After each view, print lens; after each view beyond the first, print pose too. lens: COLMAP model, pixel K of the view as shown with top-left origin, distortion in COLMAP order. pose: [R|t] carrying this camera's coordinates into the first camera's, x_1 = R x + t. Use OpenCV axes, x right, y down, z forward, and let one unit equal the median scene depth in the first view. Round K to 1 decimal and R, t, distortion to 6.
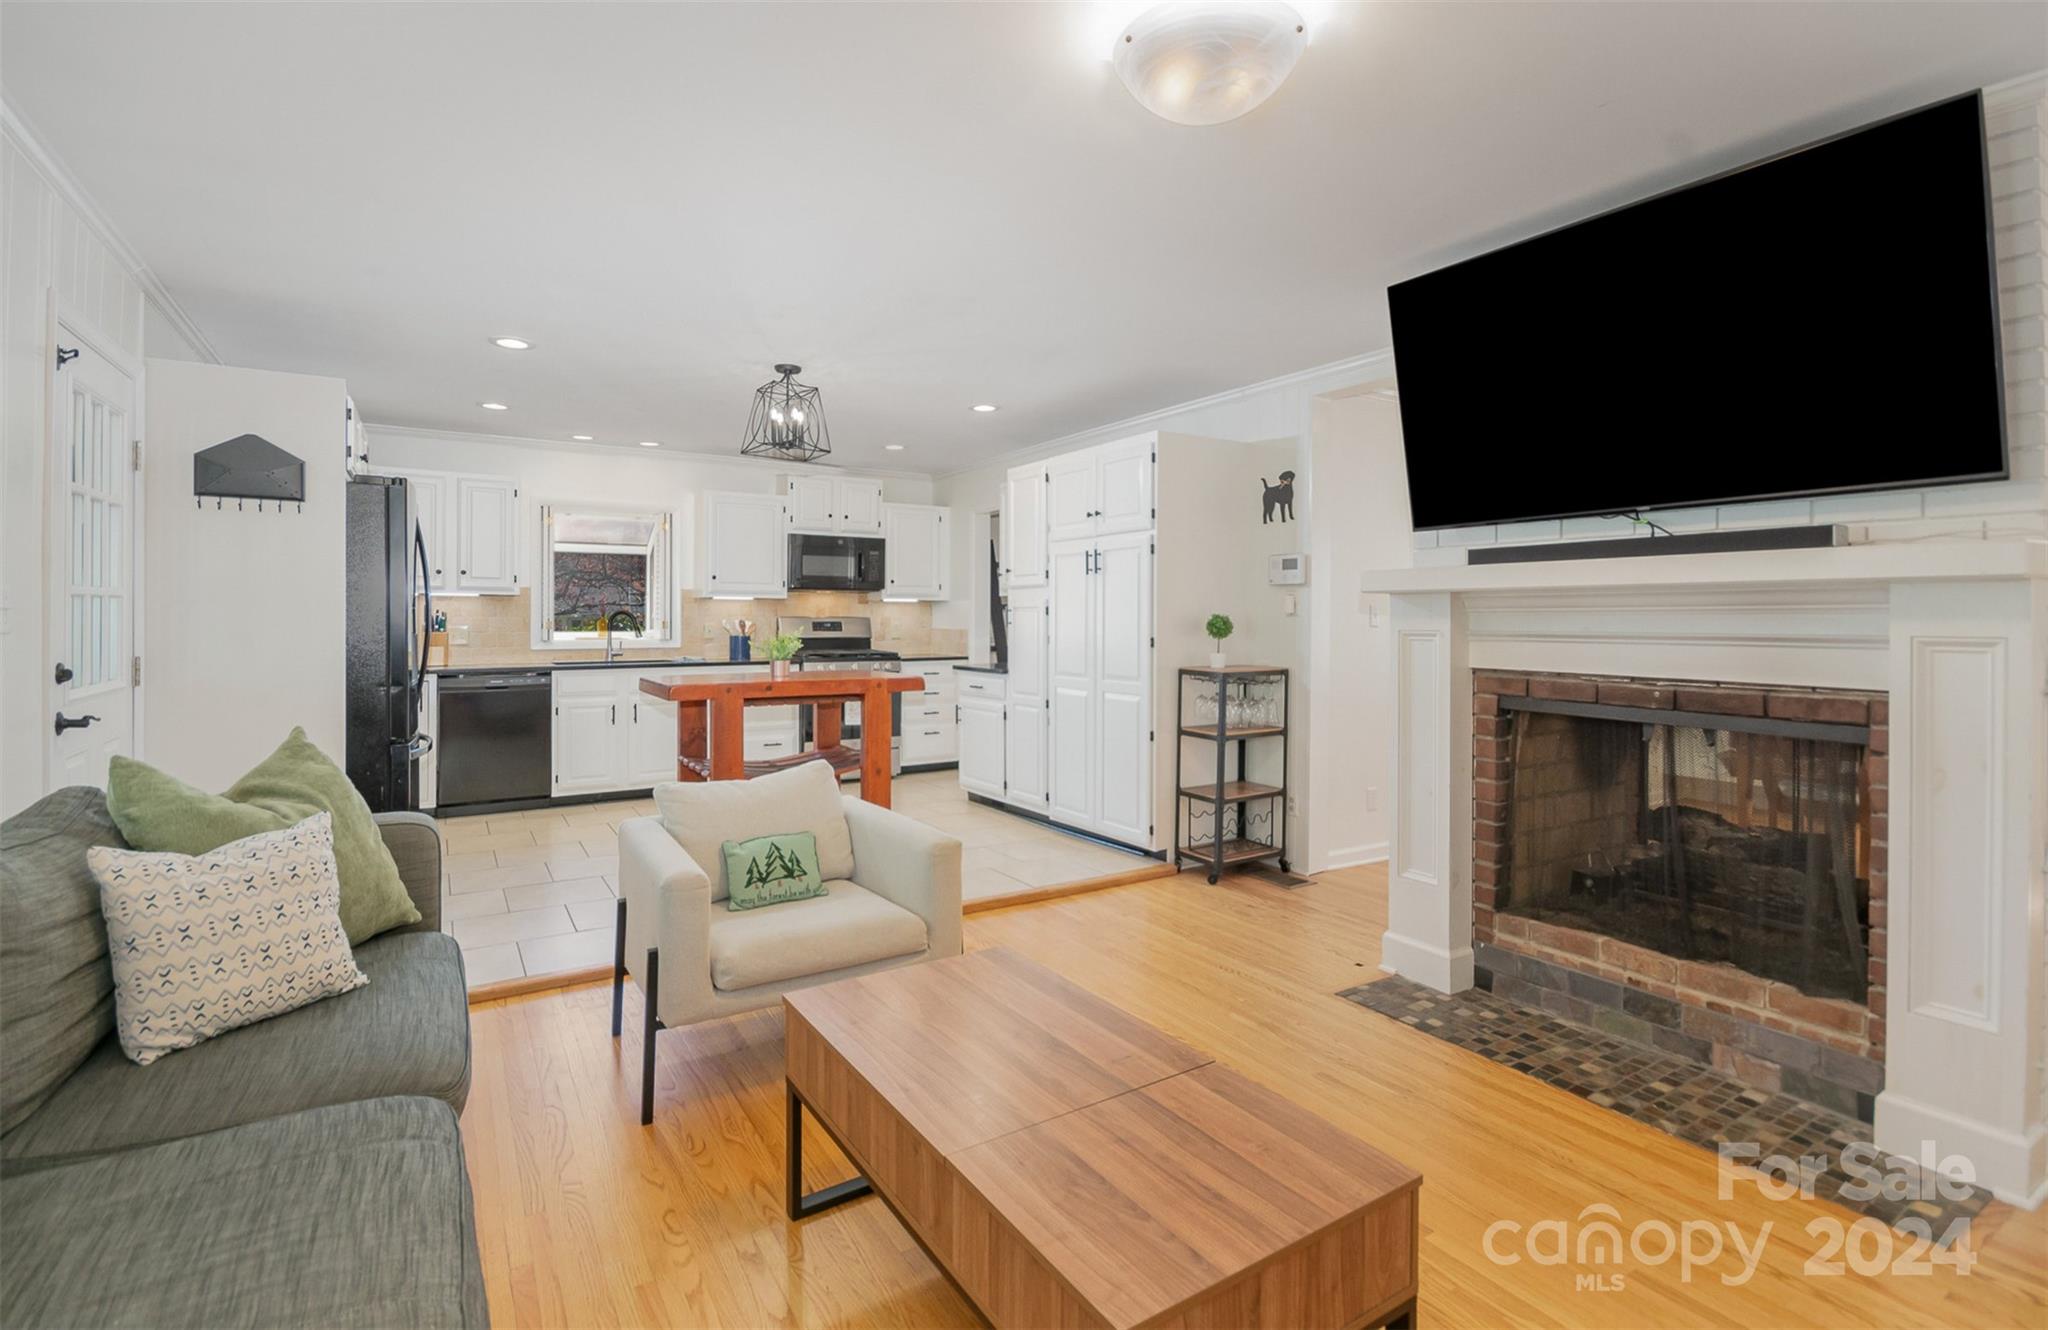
lens RADIAL K [[915.3, 0, 973.8], [0, 915.3, 617.3], [0, 0, 1]] dist [0.000984, 0.000196]
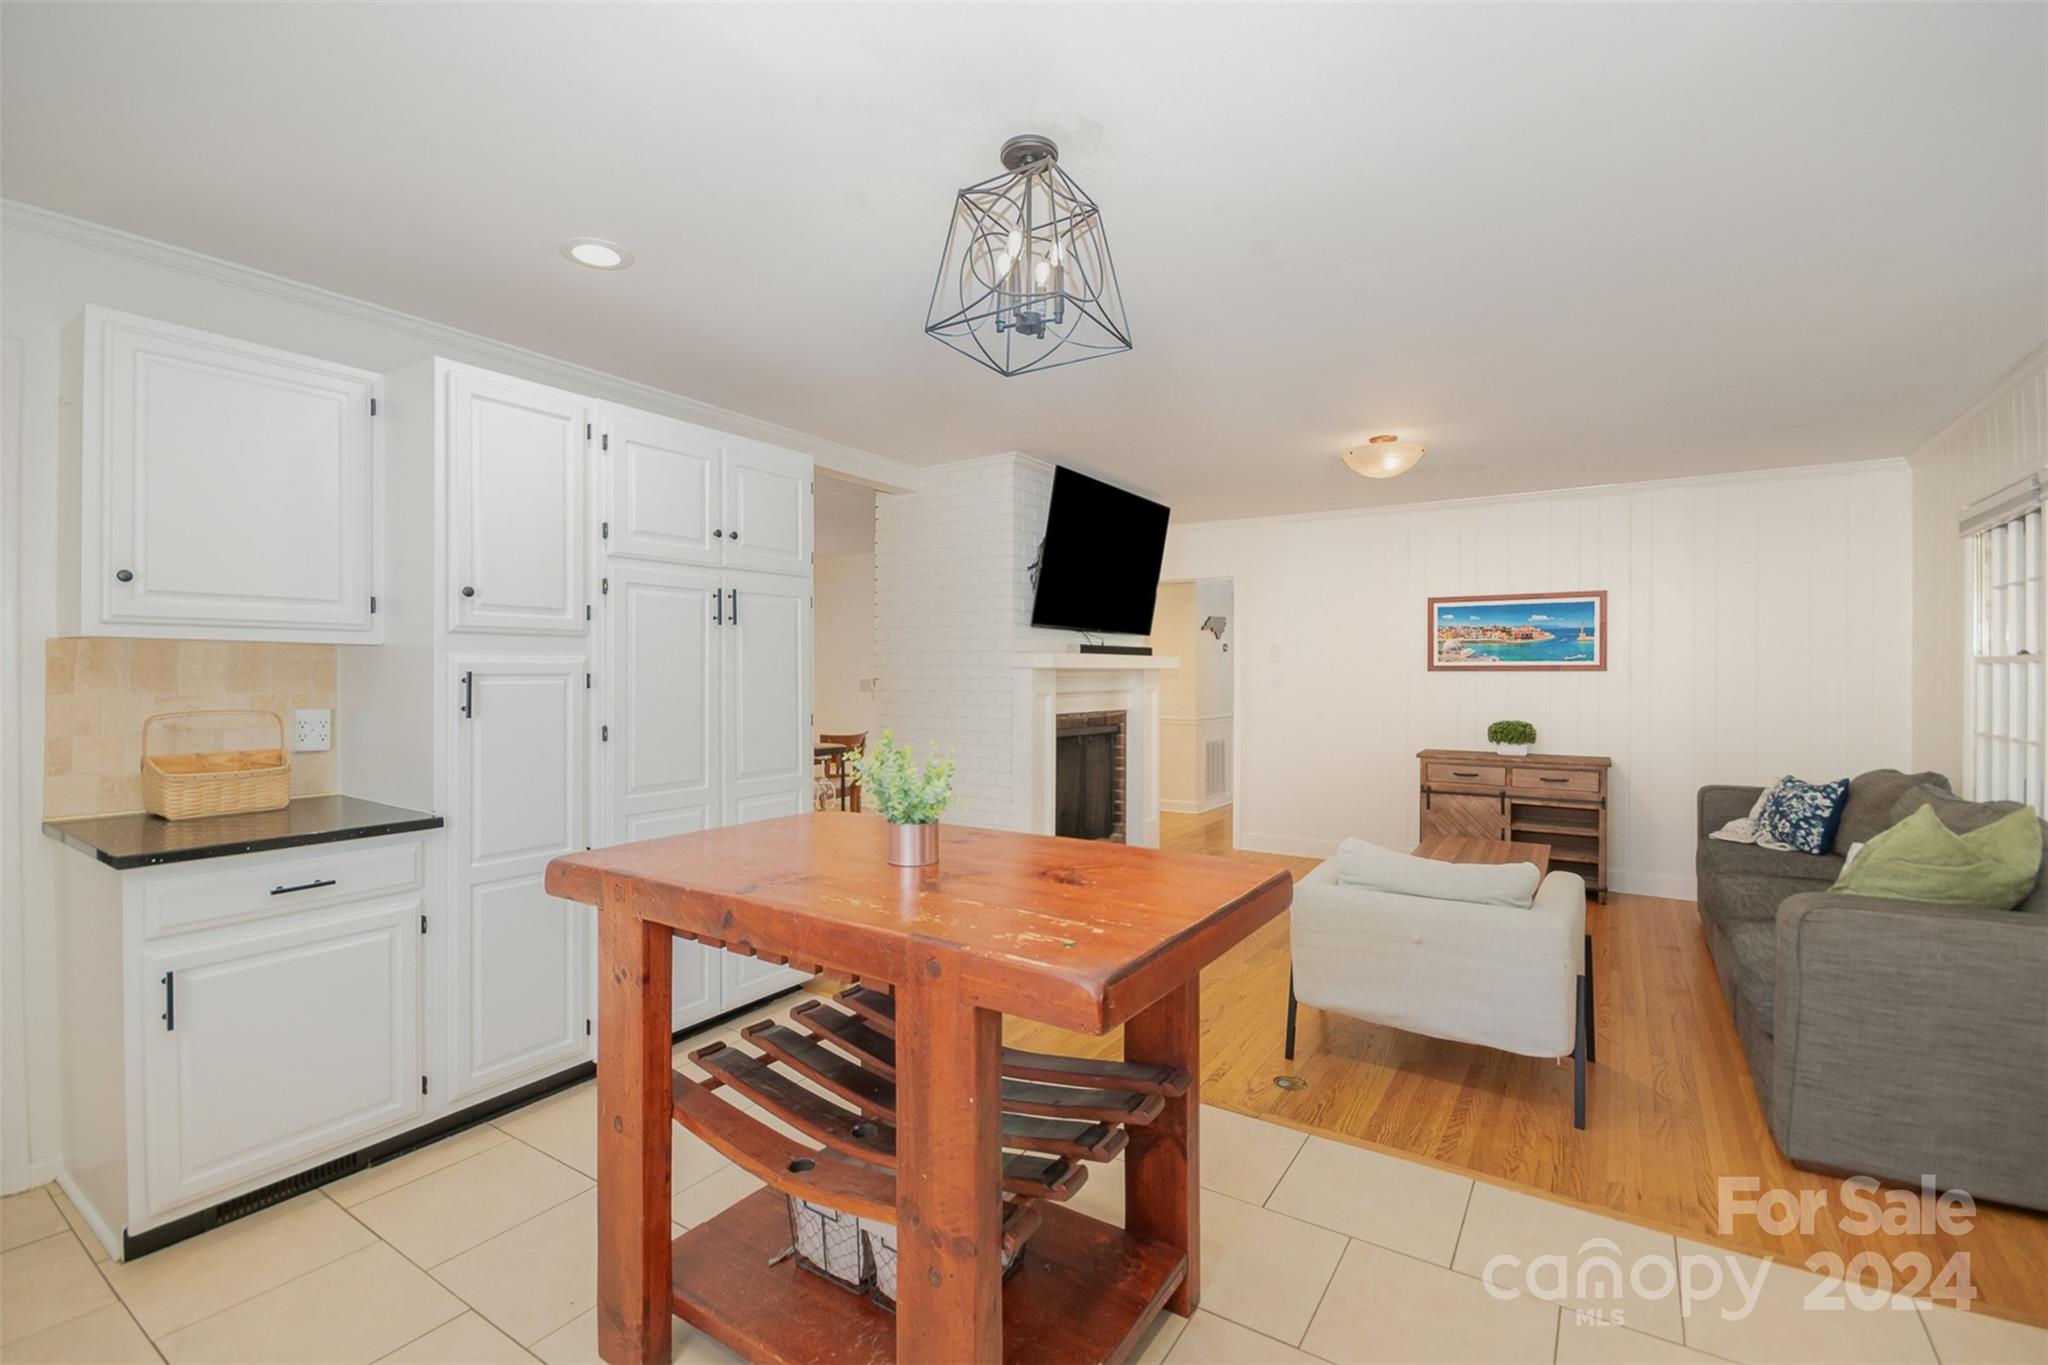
lens RADIAL K [[900.1, 0, 1027.1], [0, 900.1, 674.9], [0, 0, 1]] dist [0.043456, -0.026240]
pose [[-0.440429, -0.007195, 0.897759, -0.901412], [-0.004056, 0.999974, 0.006024, -0.025528], [-0.897778, -0.000988, -0.440447, 1.776941]]
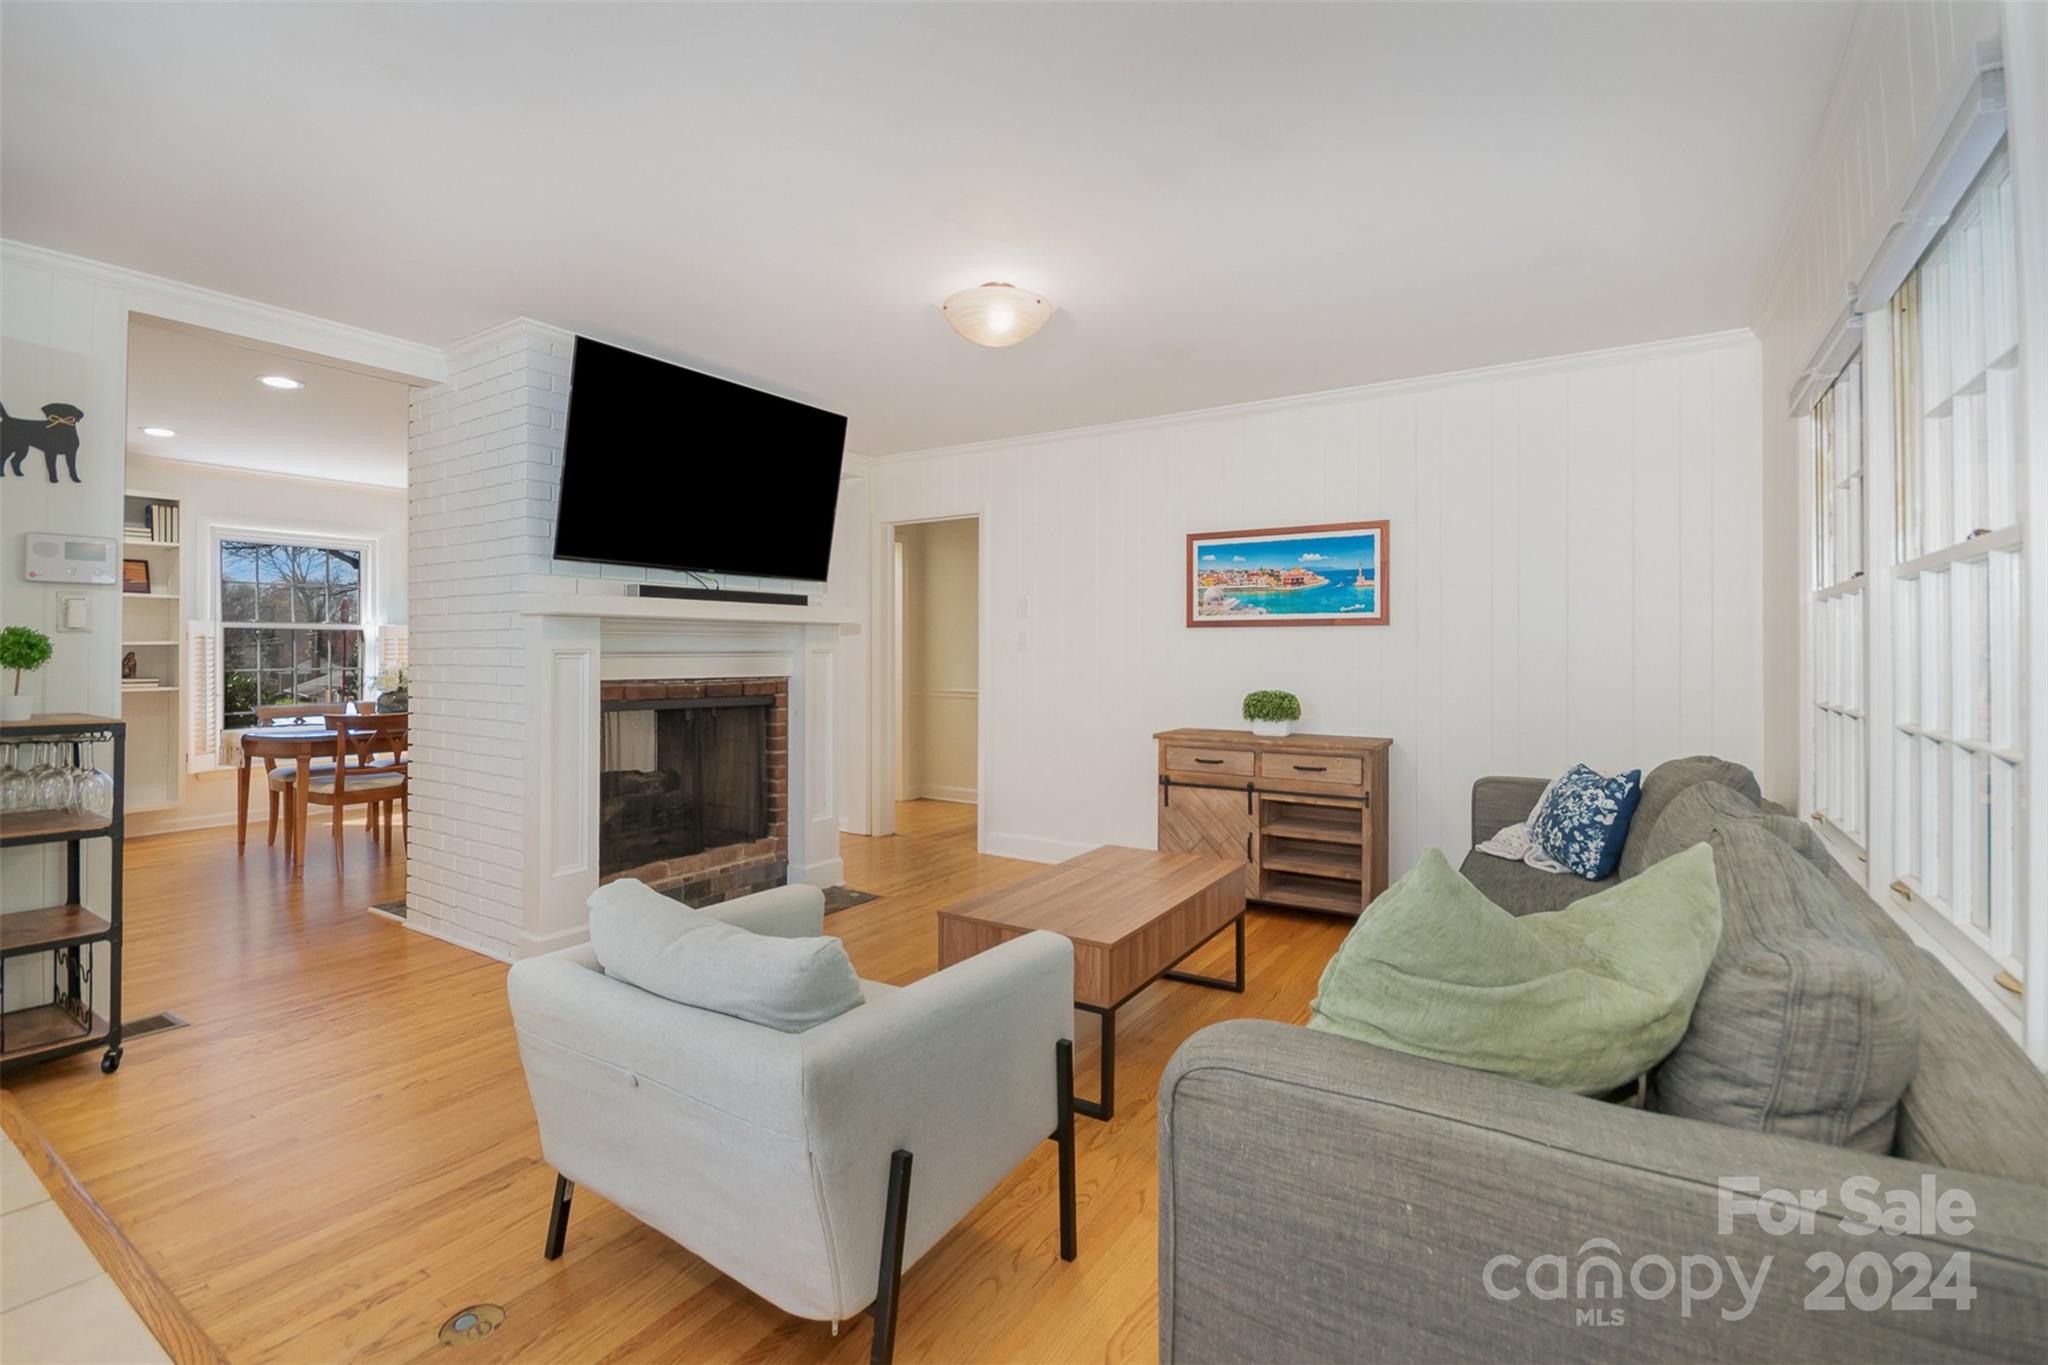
lens RADIAL K [[906.6, 0, 1022.8], [0, 906.6, 644.8], [0, 0, 1]] dist [0.000430, 0.000505]
pose [[-0.425389, 0.001797, 0.905009, -0.788235], [-0.004684, 0.999980, -0.004187, 0.011484], [-0.904998, -0.006020, -0.425372, 1.023384]]
